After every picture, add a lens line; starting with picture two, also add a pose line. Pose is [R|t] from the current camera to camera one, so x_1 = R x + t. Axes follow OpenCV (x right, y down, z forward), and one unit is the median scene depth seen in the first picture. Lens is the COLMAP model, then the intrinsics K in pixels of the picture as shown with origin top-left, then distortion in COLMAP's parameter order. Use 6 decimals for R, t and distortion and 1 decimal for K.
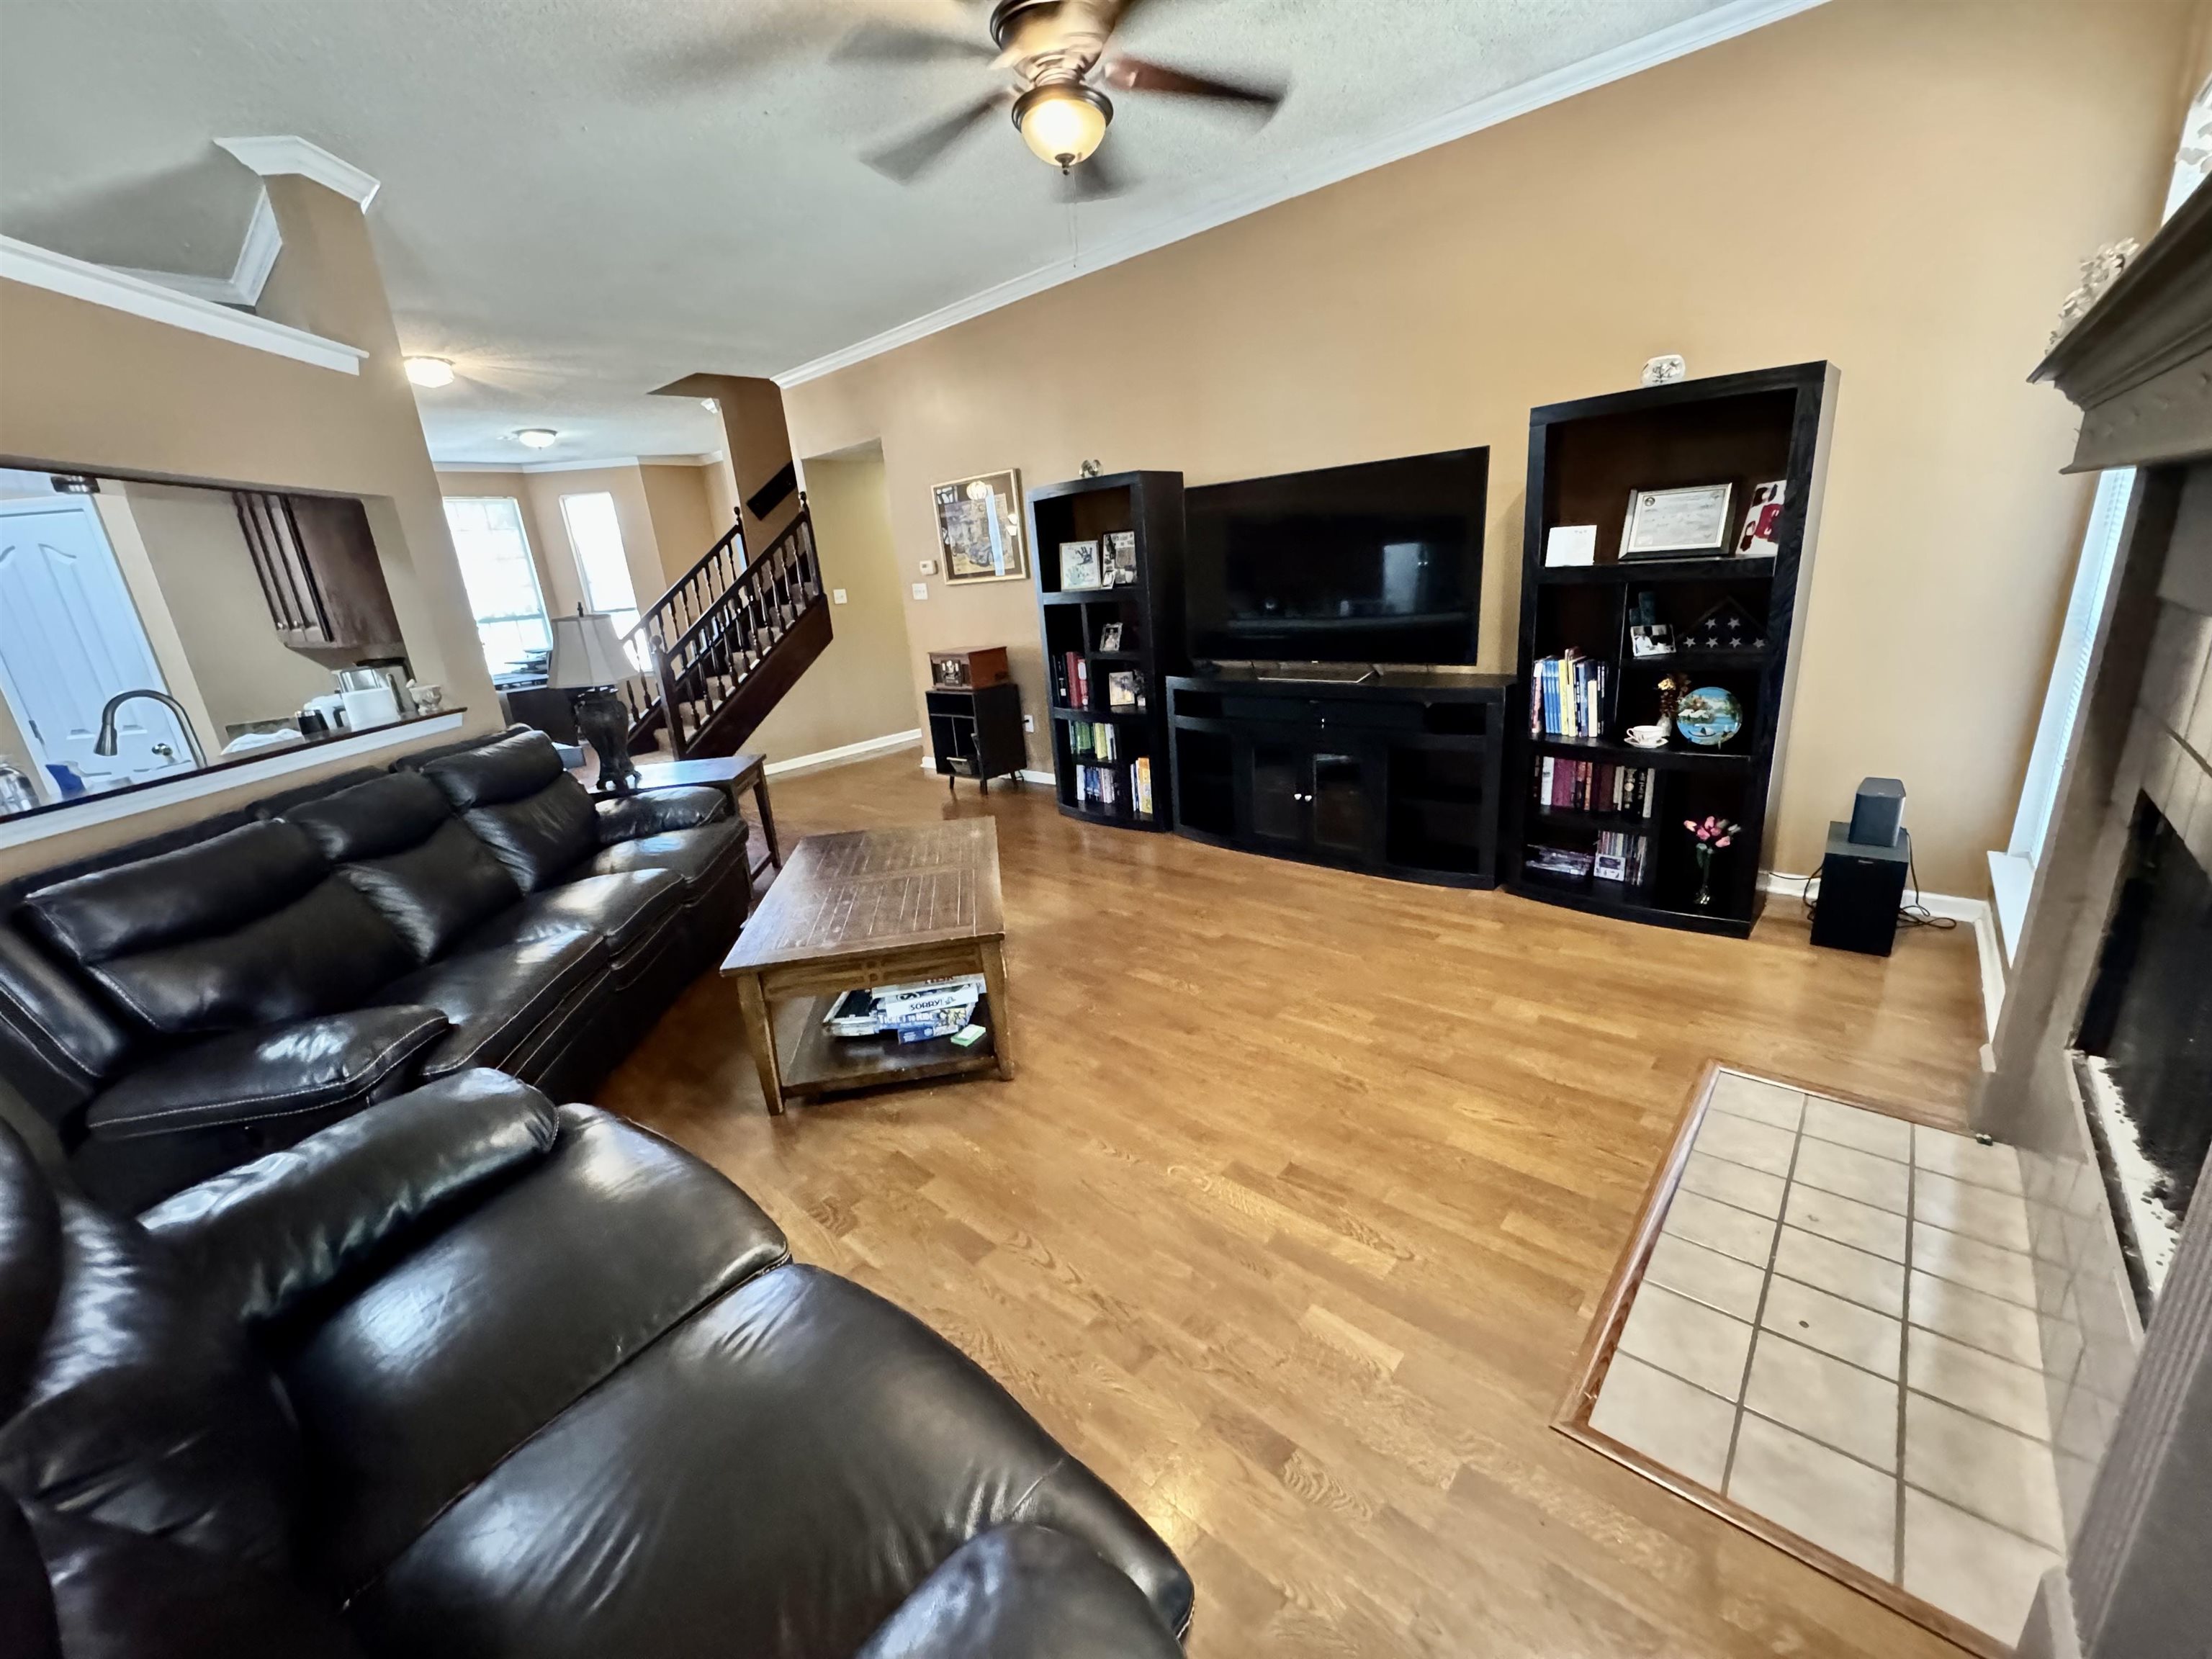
lens RADIAL K [[874.6, 0, 1111.0], [0, 874.6, 832.3], [0, 0, 1]] dist [-0.001431, -0.000164]
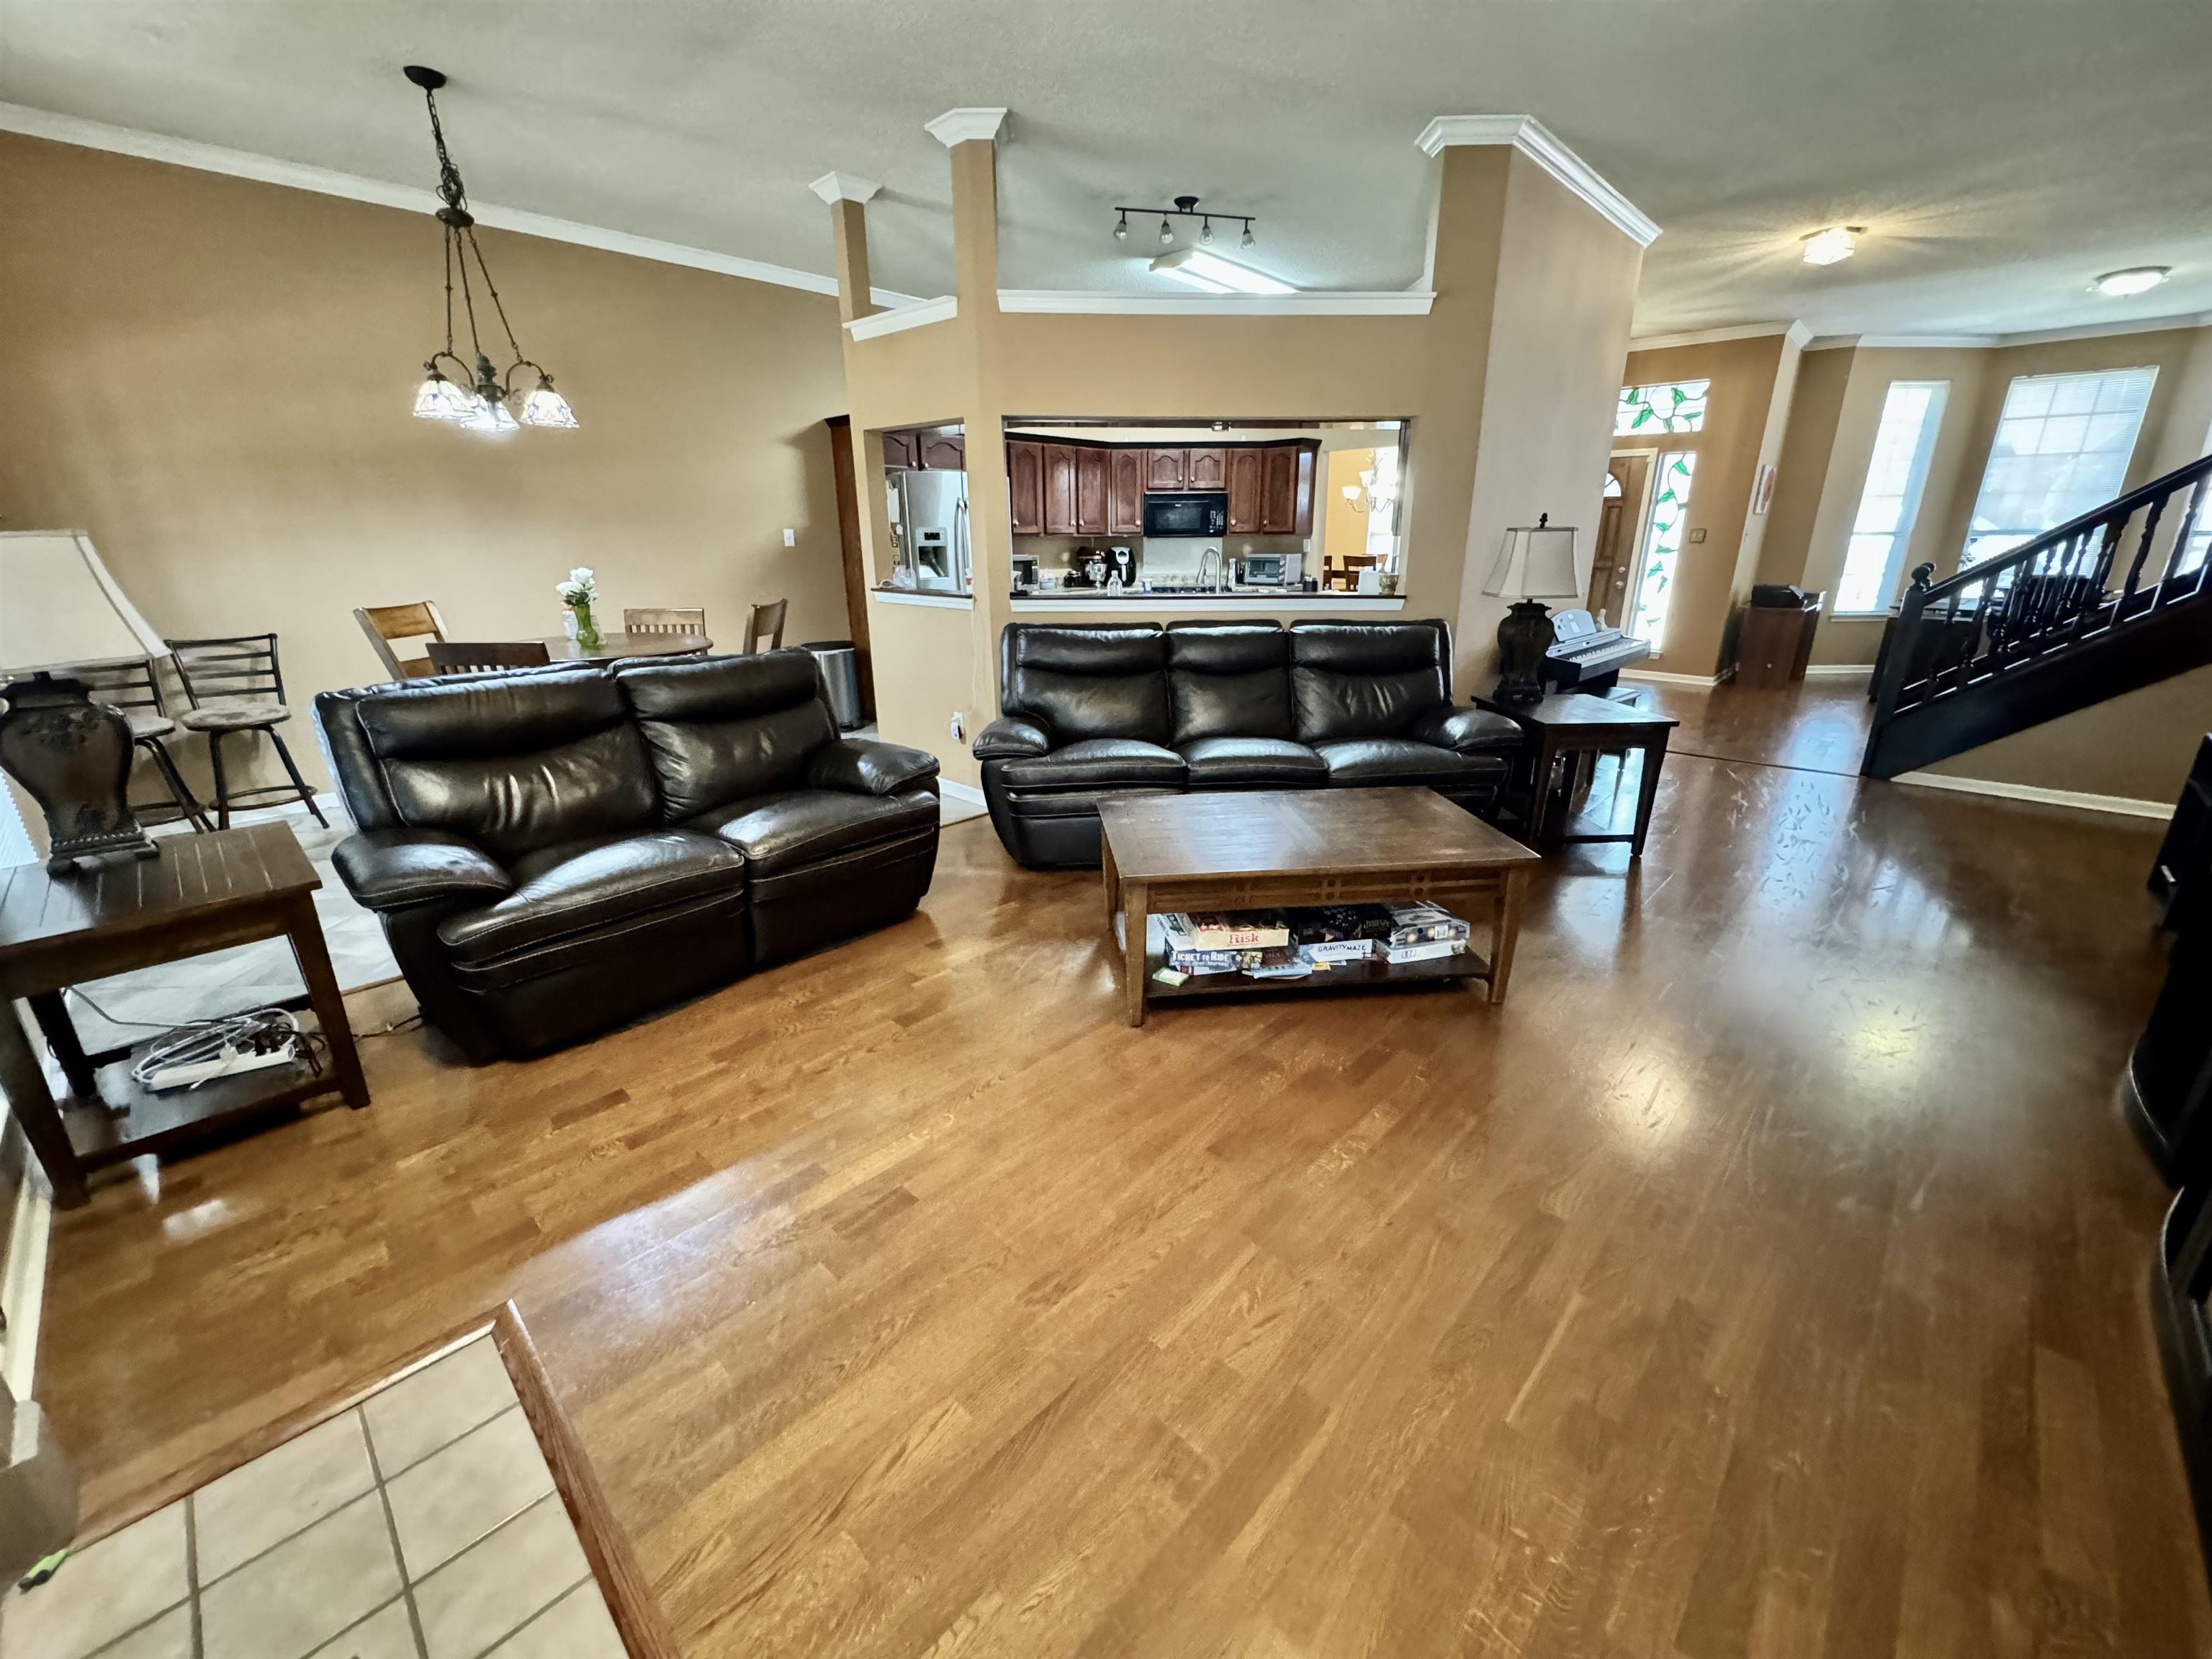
lens RADIAL K [[881.8, 0, 1106.0], [0, 881.8, 829.5], [0, 0, 1]] dist [-0.002996, -0.000115]
pose [[-0.044499, 0.388264, -0.920473, 0.549730], [-0.284358, 0.878349, 0.384243, -0.221572], [0.957685, 0.278842, 0.071321, 0.636111]]
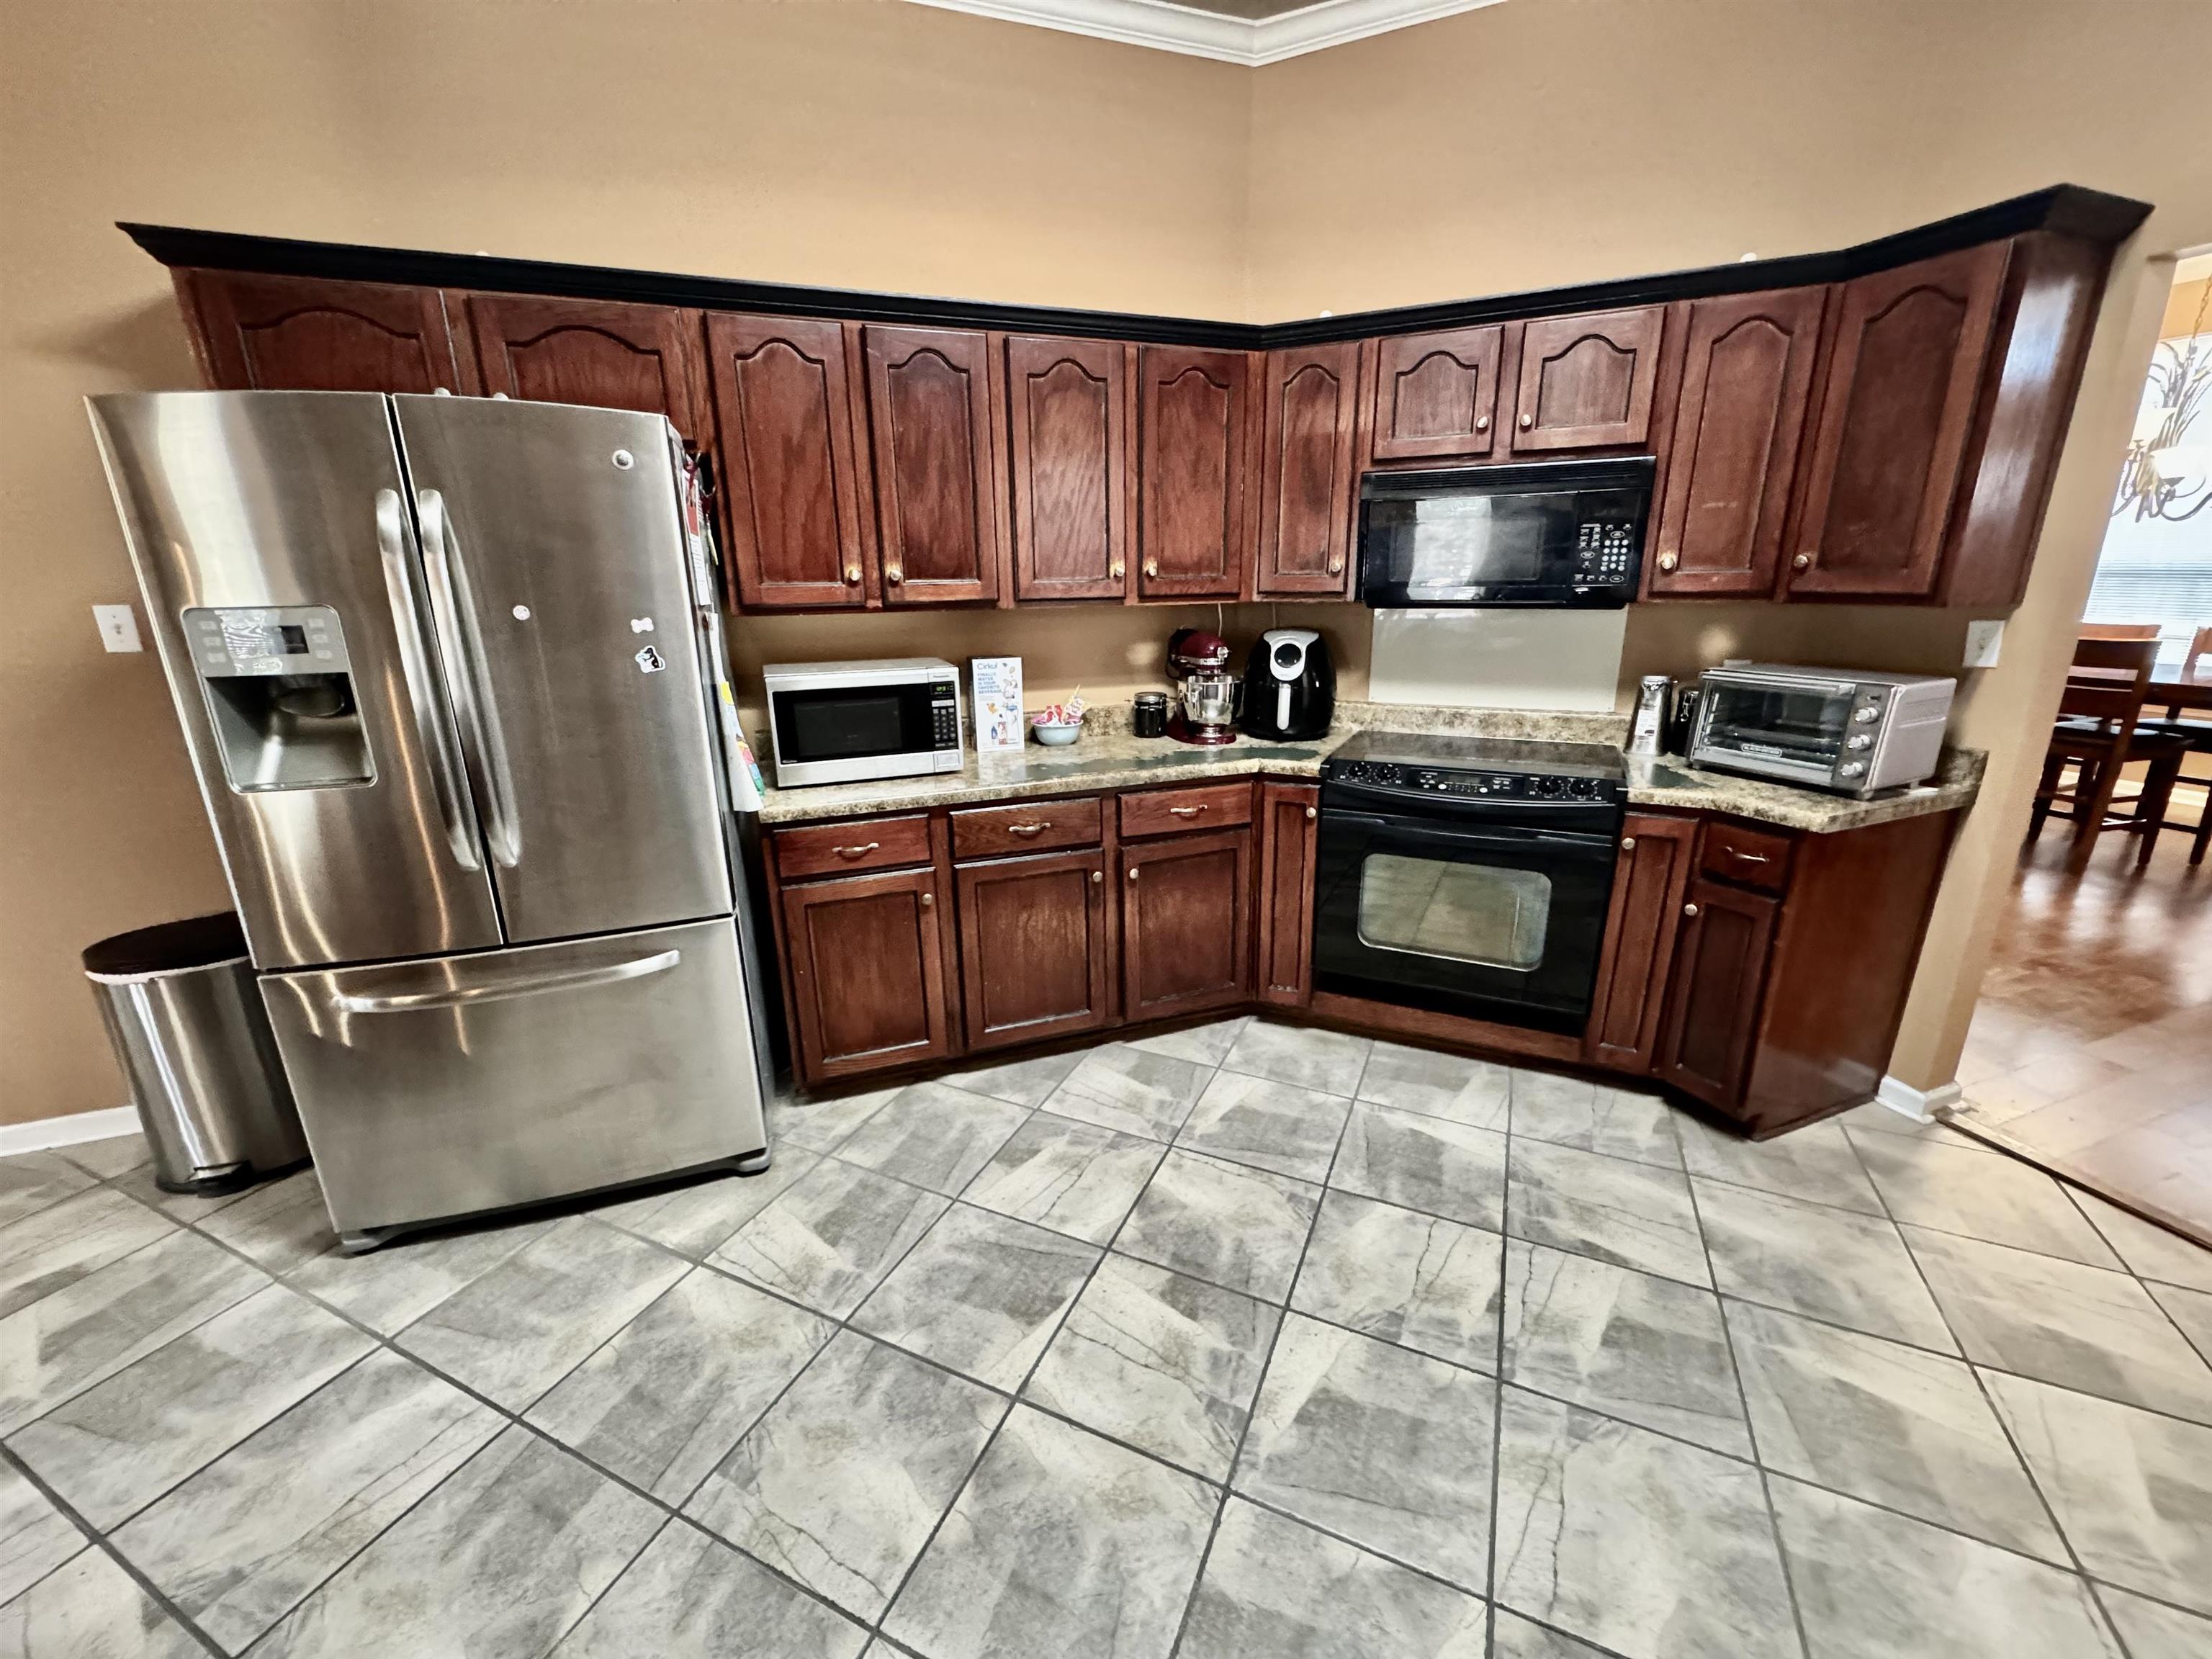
lens RADIAL K [[881.8, 0, 1106.0], [0, 881.8, 829.5], [0, 0, 1]] dist [-0.002996, -0.000115]
pose [[-0.490163, 0.326137, -0.808316, -1.159742], [-0.206274, 0.857615, 0.471112, -0.186510], [0.846872, 0.397656, -0.353098, 0.862004]]
